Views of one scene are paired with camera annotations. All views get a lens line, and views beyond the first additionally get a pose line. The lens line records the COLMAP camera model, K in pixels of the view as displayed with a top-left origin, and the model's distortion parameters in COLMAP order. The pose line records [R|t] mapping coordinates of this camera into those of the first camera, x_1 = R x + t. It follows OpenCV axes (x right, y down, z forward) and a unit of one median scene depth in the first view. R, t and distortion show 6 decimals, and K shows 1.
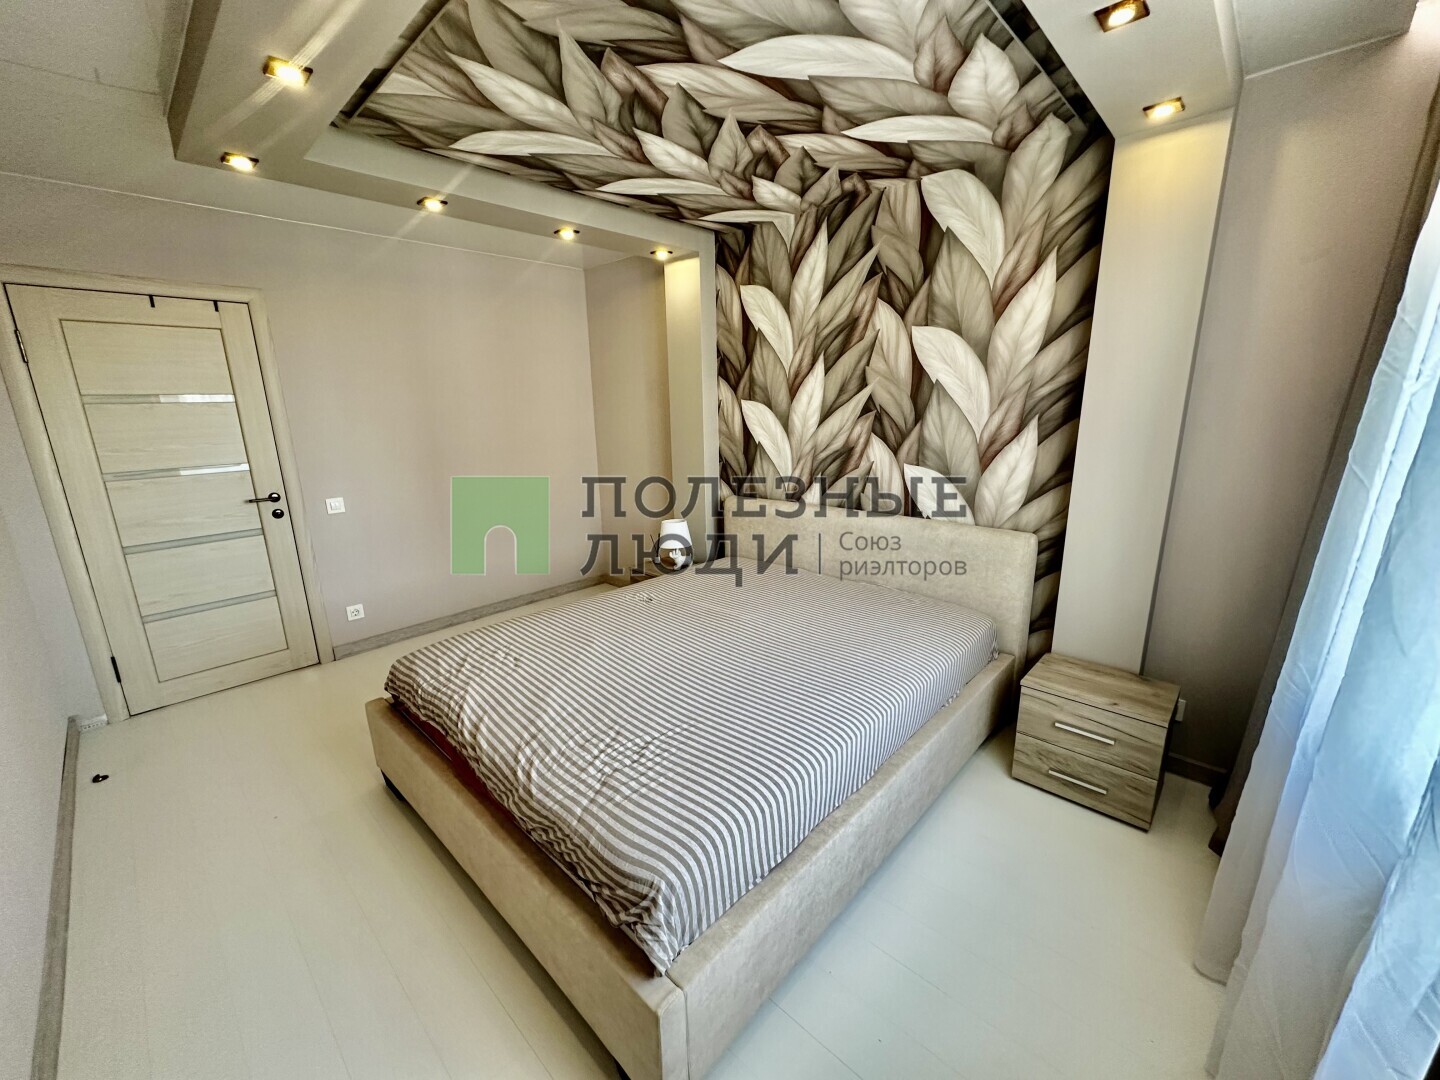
lens RADIAL K [[575.1, 0, 718.1], [0, 575.1, 542.4], [0, 0, 1]] dist [0.000270, 0.000028]
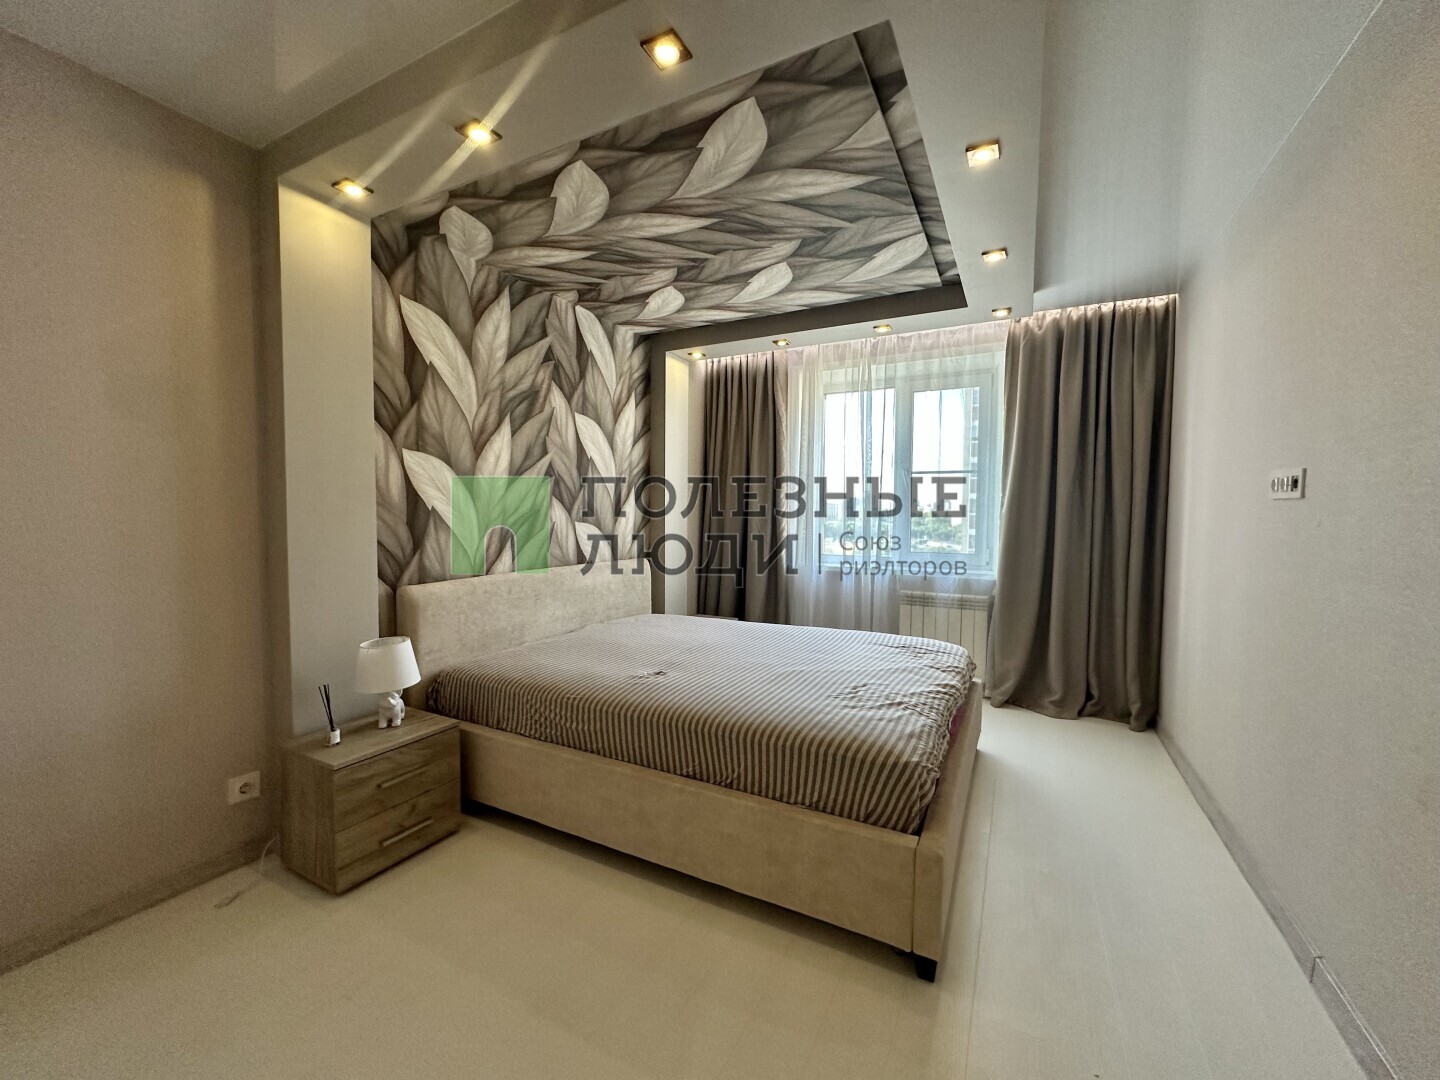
lens RADIAL K [[575.1, 0, 721.5], [0, 575.1, 544.8], [0, 0, 1]] dist [0.000270, 0.000028]
pose [[-0.268159, -0.036444, 0.962685, -0.898172], [0.233129, 0.967129, 0.101551, -0.137831], [-0.934742, 0.251661, -0.250848, 1.011336]]
